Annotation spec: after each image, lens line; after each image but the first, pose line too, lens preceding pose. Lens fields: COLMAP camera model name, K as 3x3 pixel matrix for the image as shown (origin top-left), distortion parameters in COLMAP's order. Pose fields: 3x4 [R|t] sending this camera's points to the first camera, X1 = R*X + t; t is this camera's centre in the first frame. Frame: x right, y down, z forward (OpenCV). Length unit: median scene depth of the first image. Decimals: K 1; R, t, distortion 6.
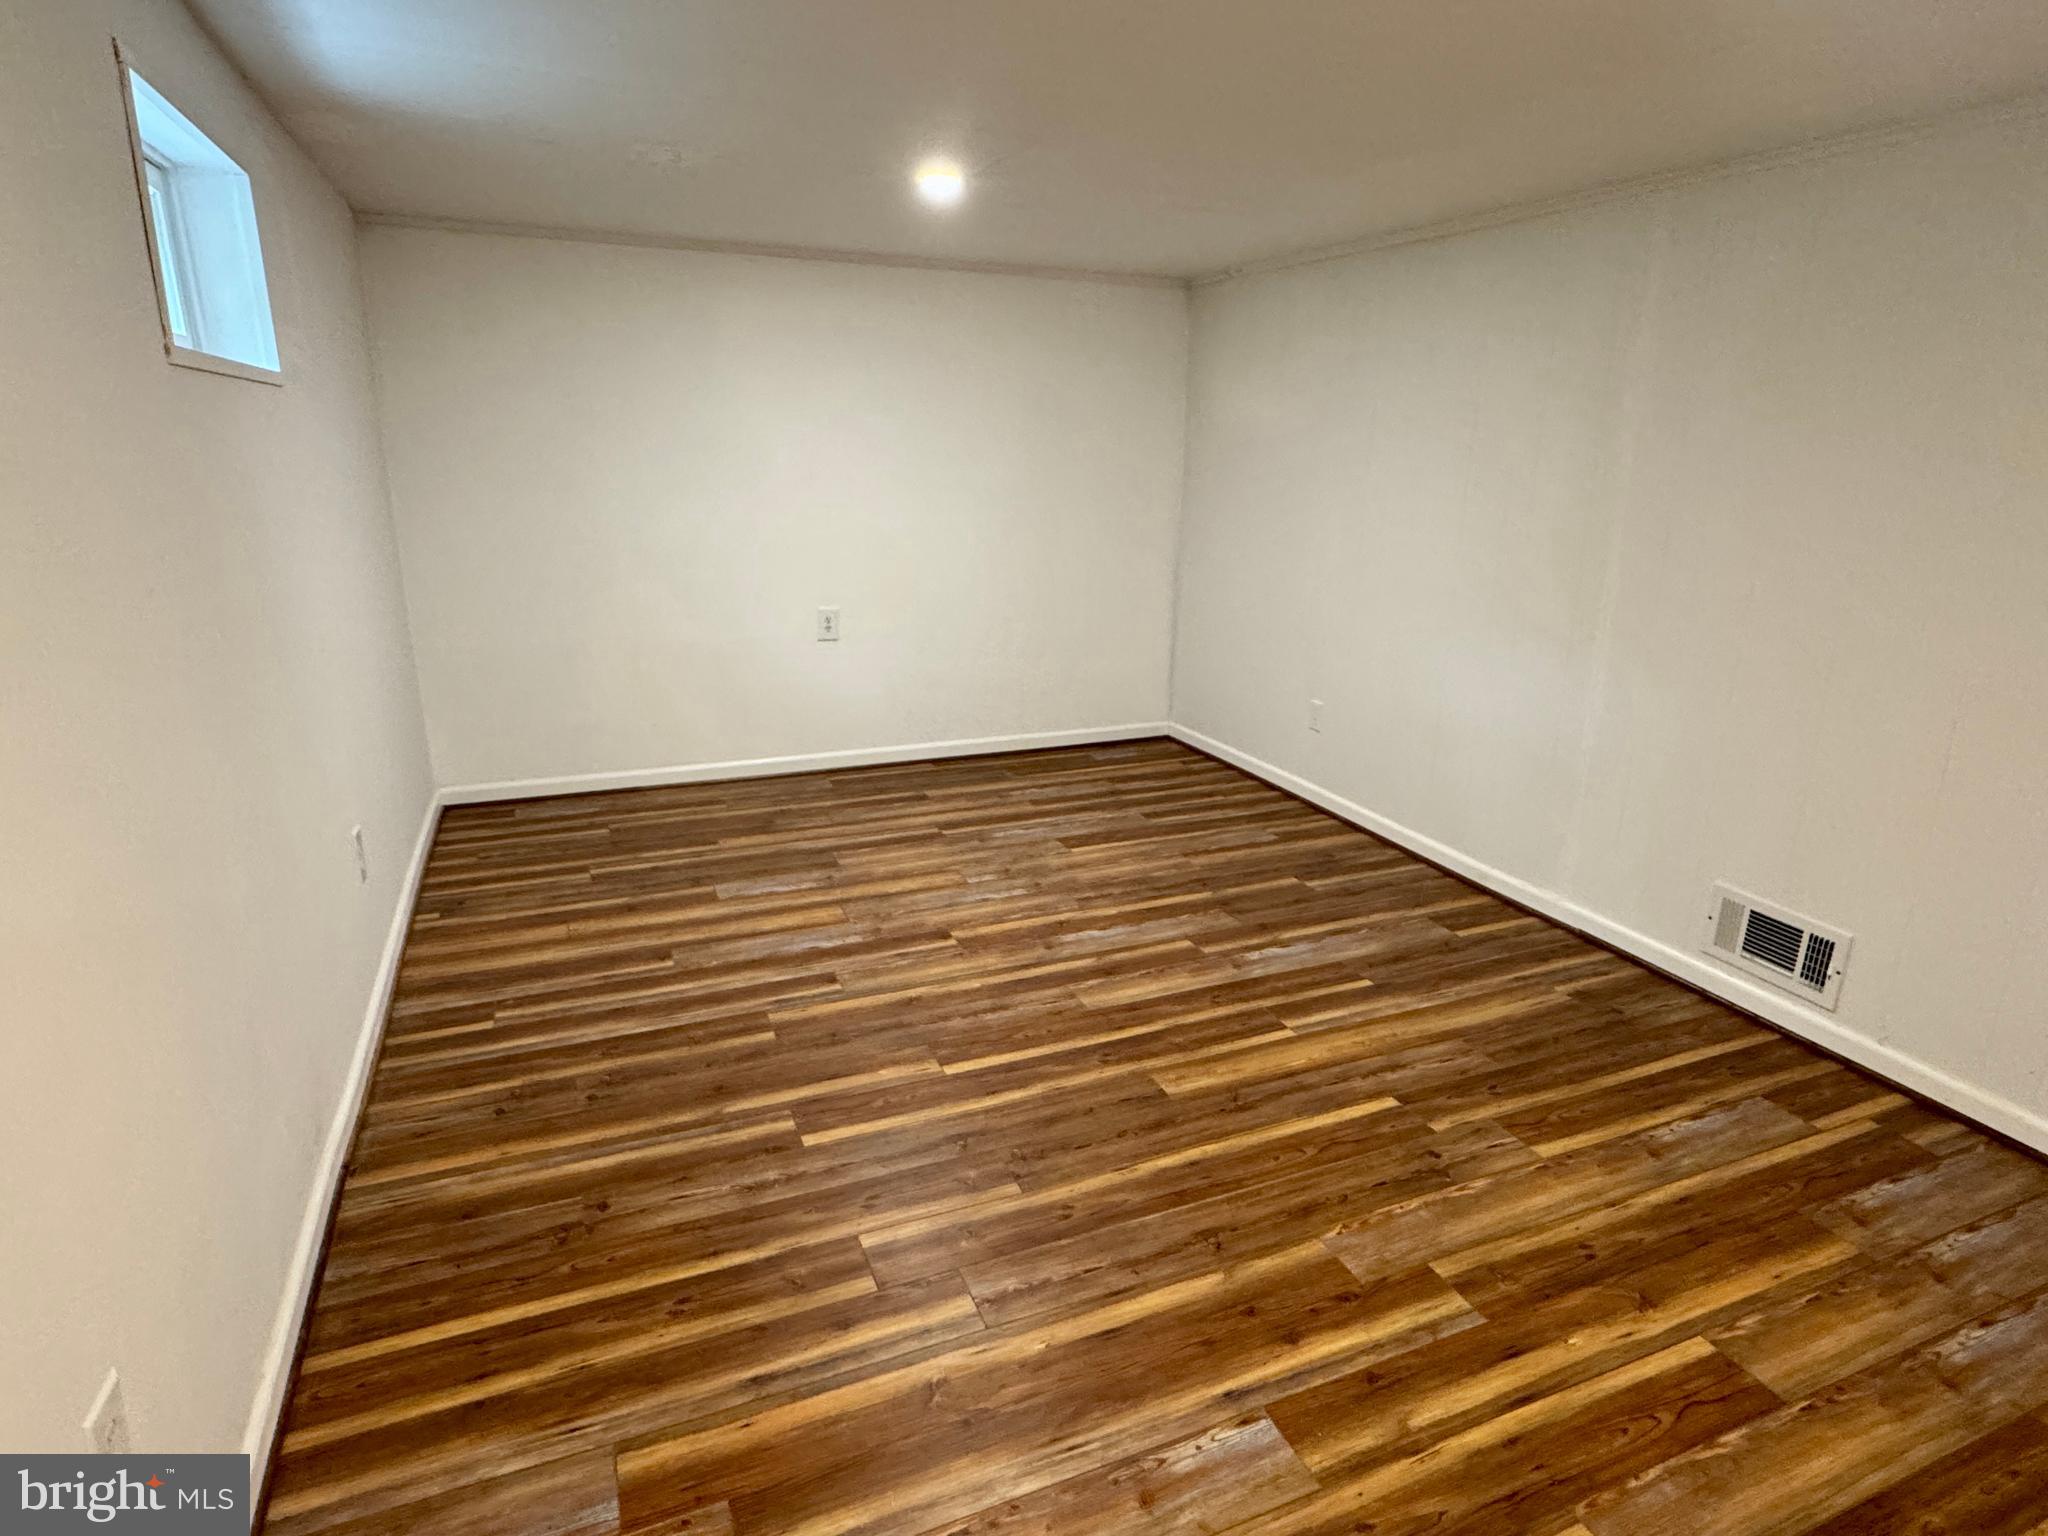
lens RADIAL K [[1109.9, 0, 1015.9], [0, 1109.9, 774.9], [0, 0, 1]] dist [-0.000324, 0.000873]
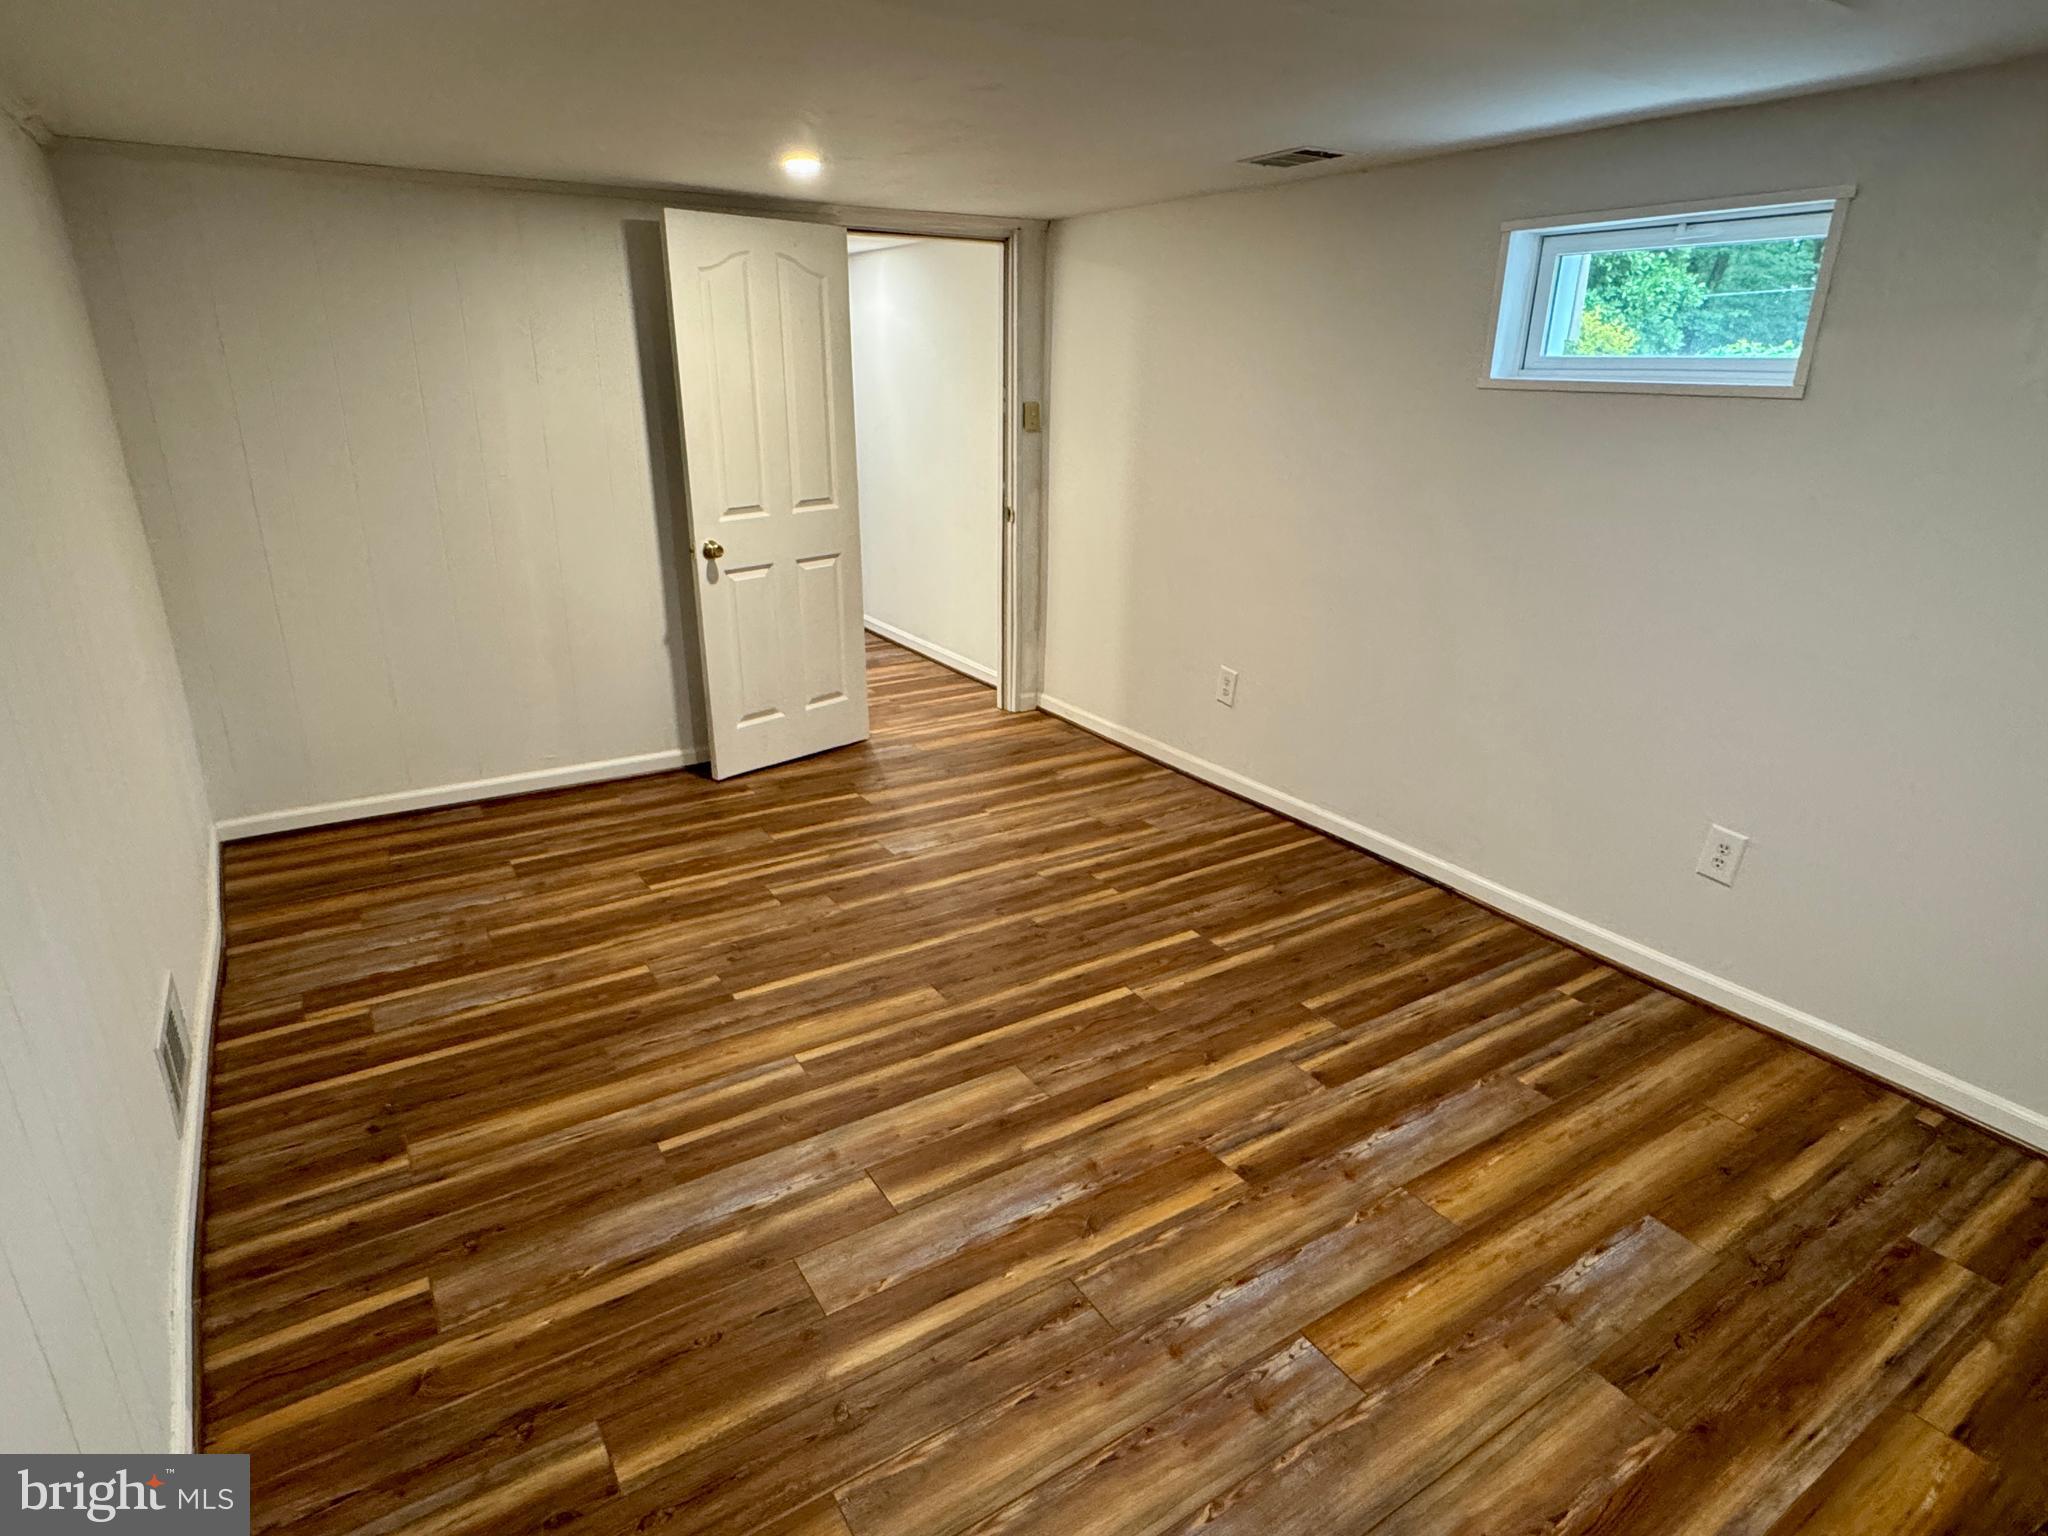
lens RADIAL K [[1109.9, 0, 1015.9], [0, 1109.9, 774.9], [0, 0, 1]] dist [-0.000324, 0.000873]
pose [[-0.983683, 0.033948, -0.176678, 0.214124], [-0.079849, 0.797635, 0.597831, -0.509451], [0.161219, 0.602184, -0.781910, 1.539538]]
